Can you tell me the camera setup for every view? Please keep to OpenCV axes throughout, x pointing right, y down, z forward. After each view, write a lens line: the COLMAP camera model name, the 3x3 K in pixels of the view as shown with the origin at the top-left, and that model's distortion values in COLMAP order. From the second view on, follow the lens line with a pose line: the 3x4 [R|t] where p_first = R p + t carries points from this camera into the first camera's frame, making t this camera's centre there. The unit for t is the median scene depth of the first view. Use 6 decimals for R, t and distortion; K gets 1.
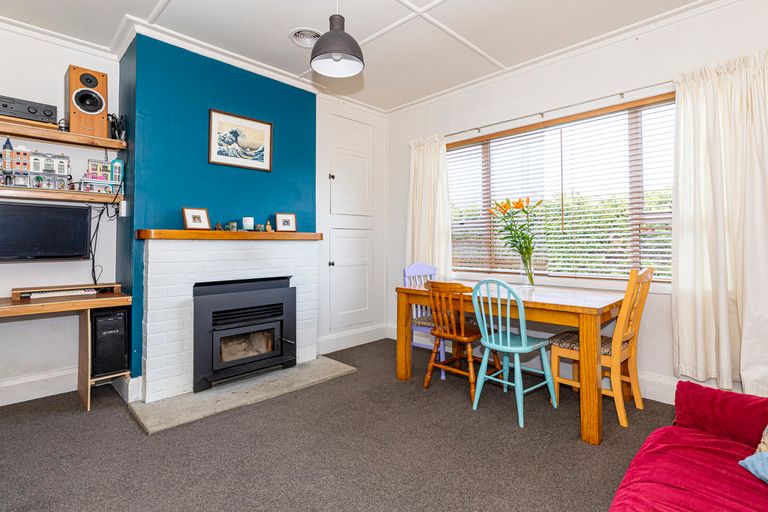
lens RADIAL K [[380.3, 0, 379.2], [0, 380.3, 239.7], [0, 0, 1]] dist [0.003455, 0.000547]
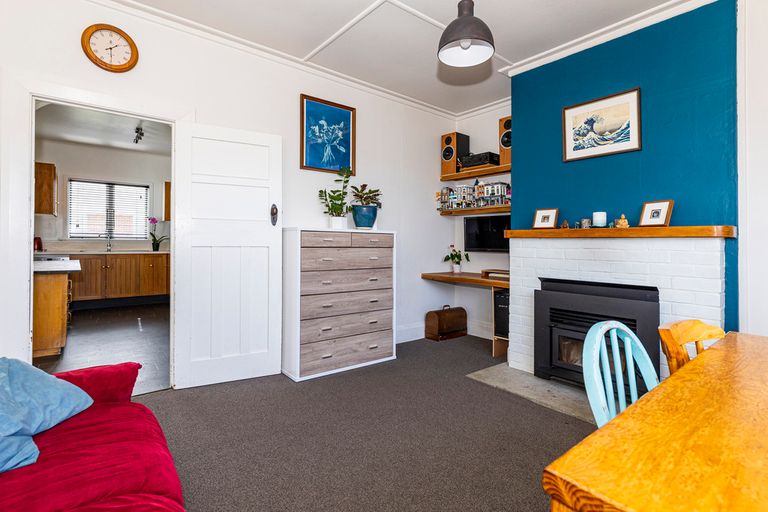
lens RADIAL K [[380.3, 0, 379.2], [0, 380.3, 239.7], [0, 0, 1]] dist [0.003455, 0.000547]
pose [[-0.098647, -0.001741, -0.995121, 0.606644], [0.009077, 0.999955, -0.002650, 0.002876], [0.995081, -0.009294, -0.098627, 0.606197]]
